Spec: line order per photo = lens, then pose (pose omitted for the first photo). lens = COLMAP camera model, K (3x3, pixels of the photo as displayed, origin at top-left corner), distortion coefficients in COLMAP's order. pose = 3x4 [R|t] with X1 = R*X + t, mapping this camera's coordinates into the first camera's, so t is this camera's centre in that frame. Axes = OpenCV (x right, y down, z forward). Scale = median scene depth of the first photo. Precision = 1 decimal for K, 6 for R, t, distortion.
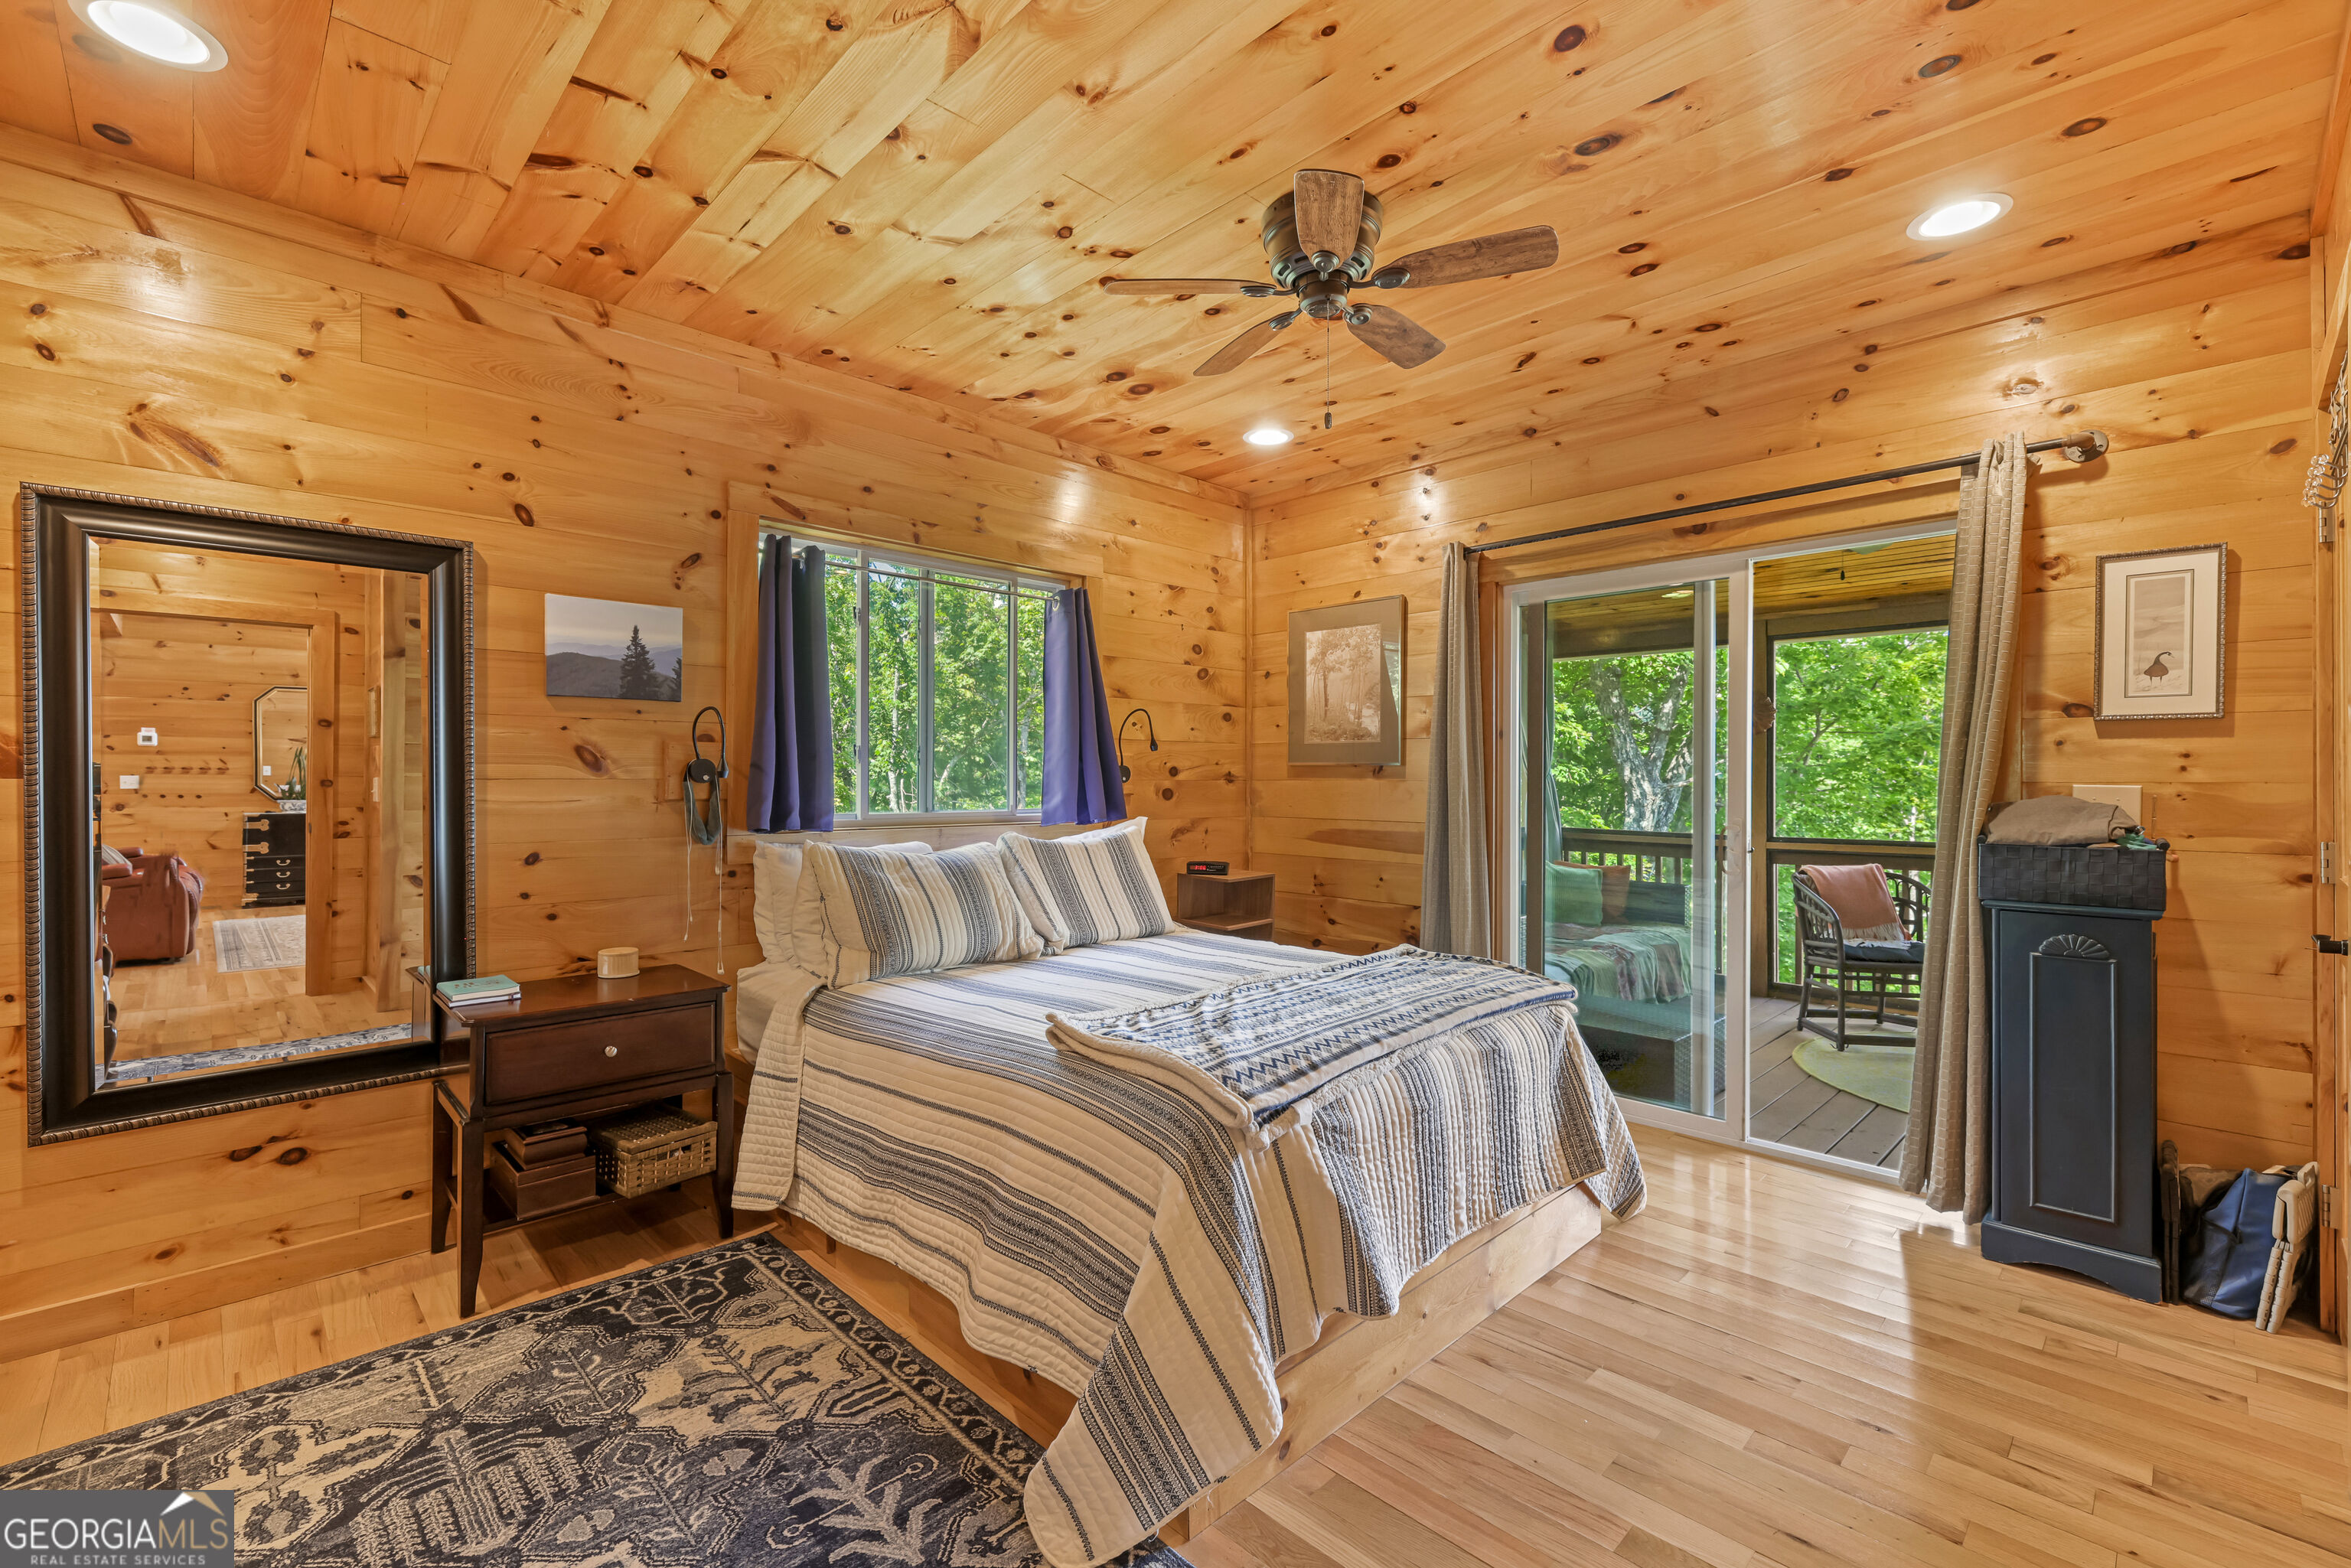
lens RADIAL K [[998.7, 0, 1174.7], [0, 998.7, 779.7], [0, 0, 1]] dist [0.000511, -0.000279]
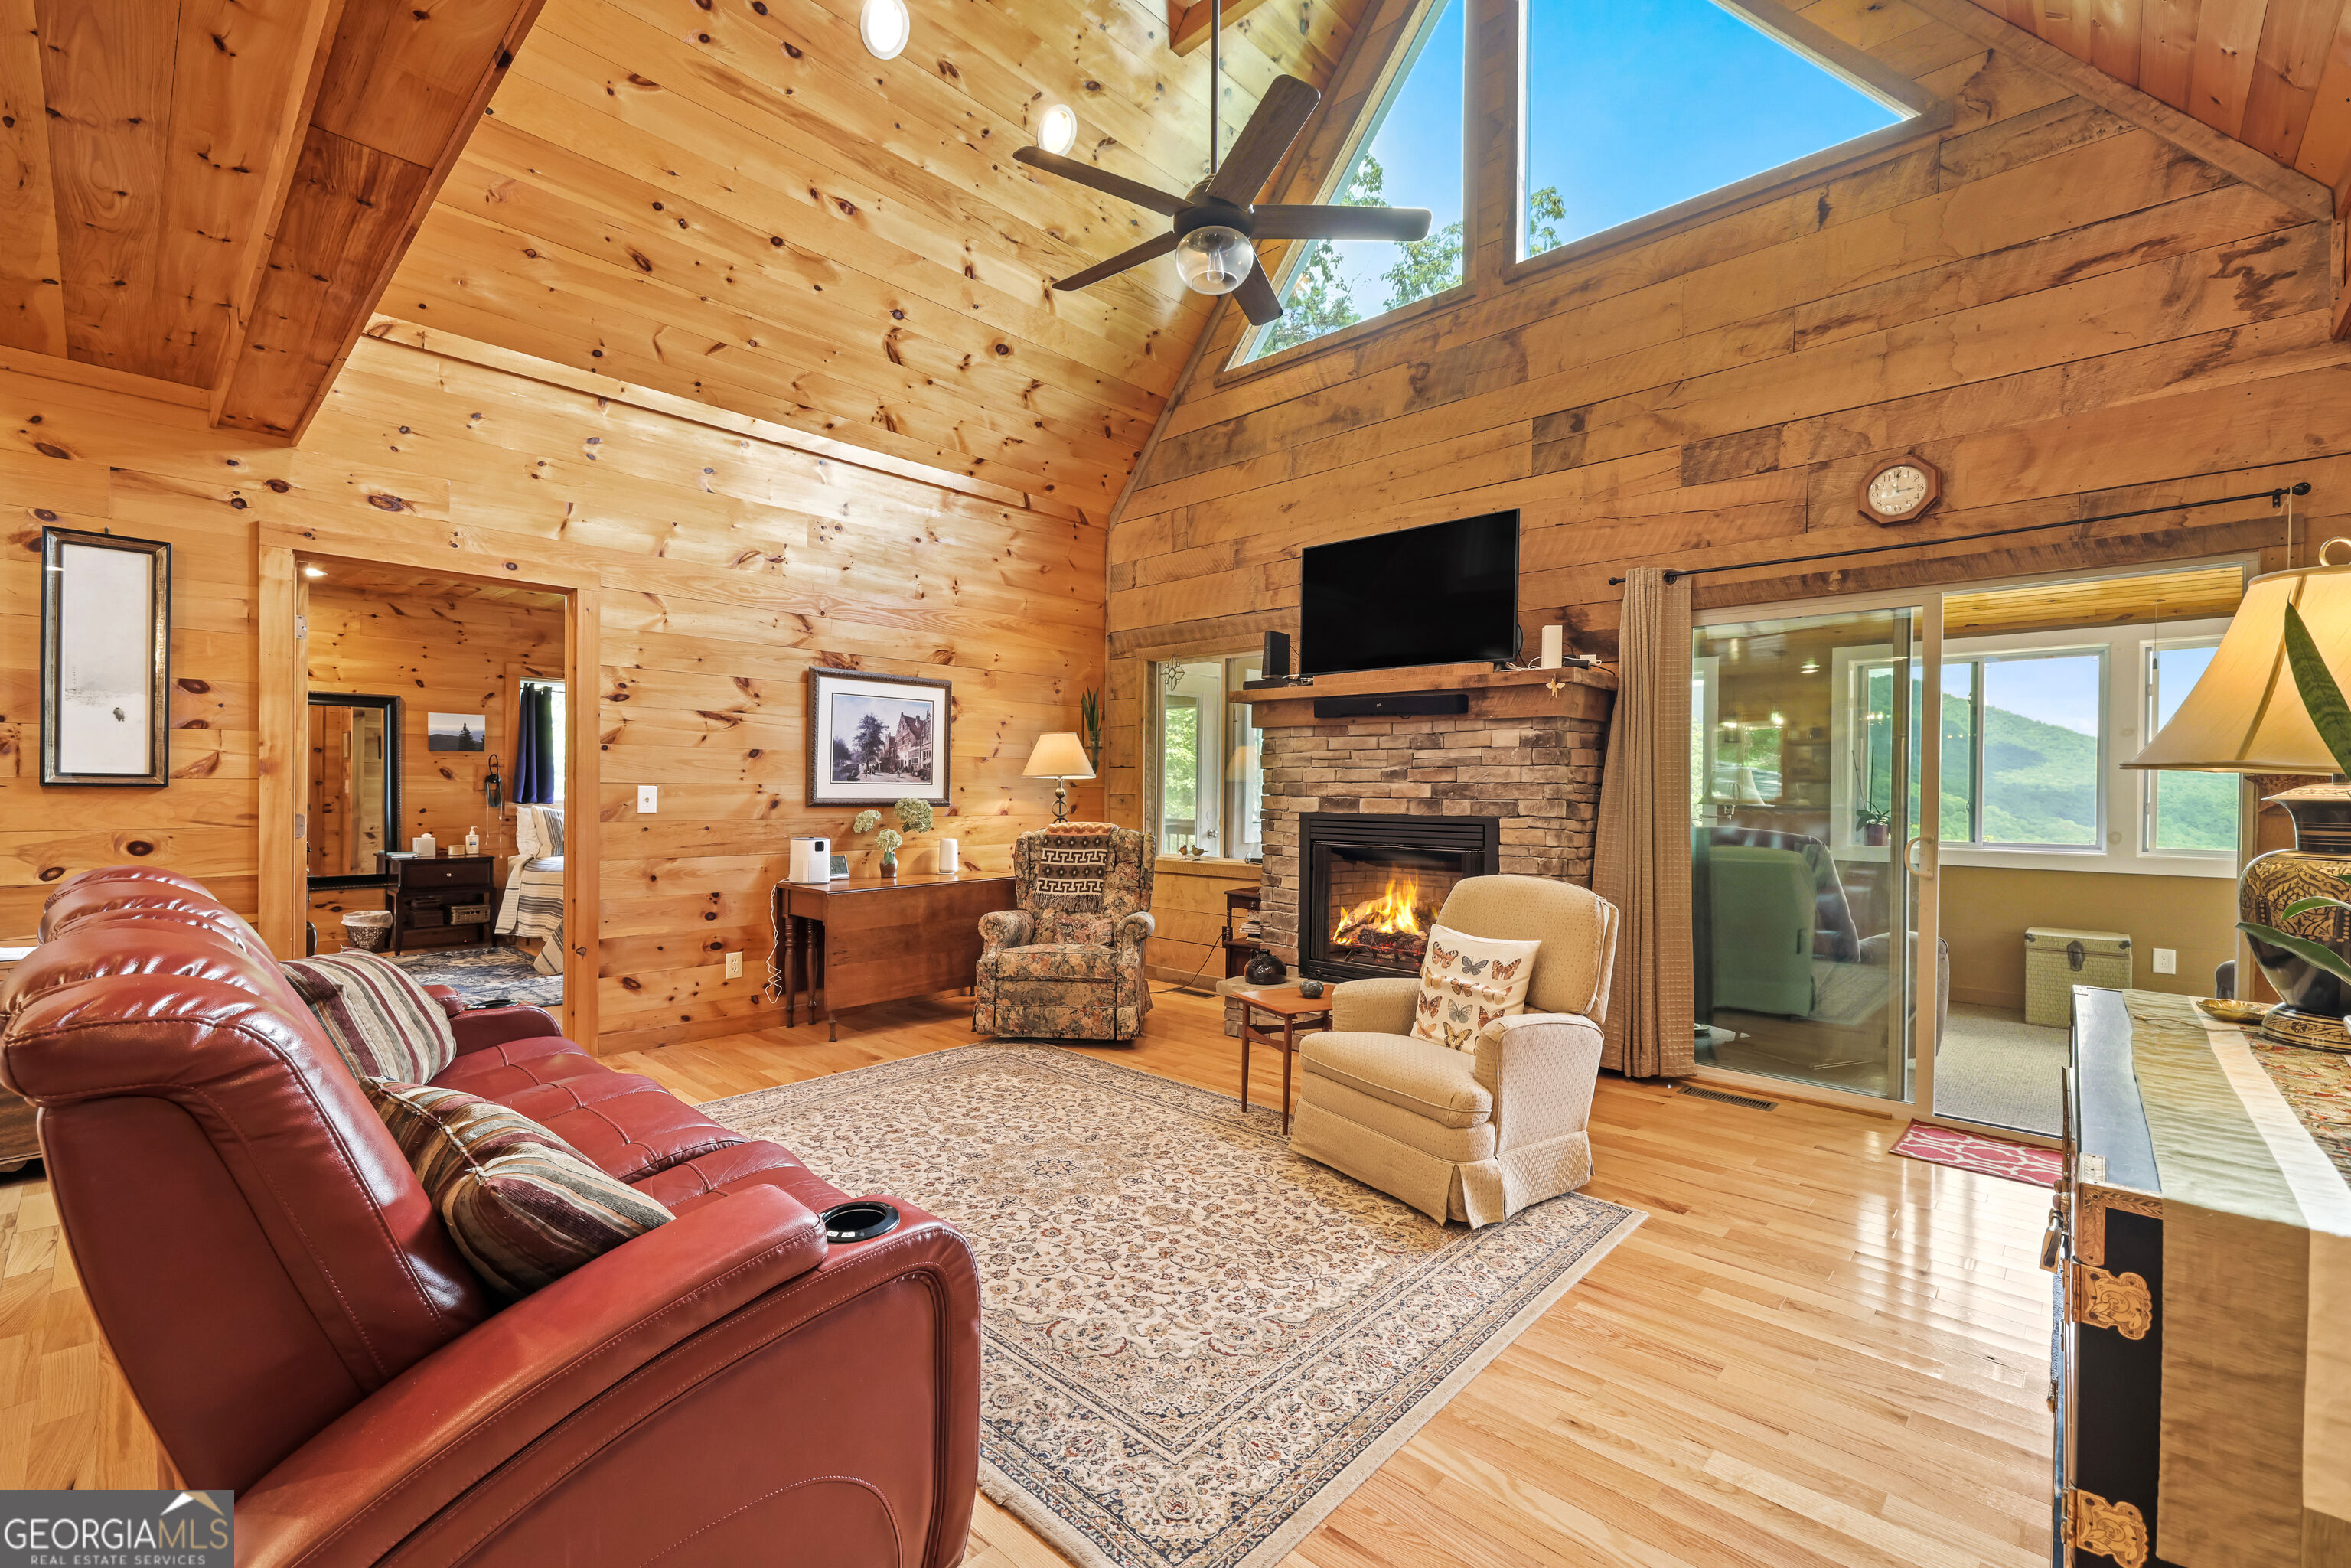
lens RADIAL K [[998.7, 0, 1175.1], [0, 998.7, 793.5], [0, 0, 1]] dist [0.000511, -0.000279]
pose [[0.998995, 0.007299, 0.044222, 1.181447], [-0.007575, 0.999953, 0.006071, 0.000241], [-0.044176, -0.006400, 0.999003, -1.665537]]
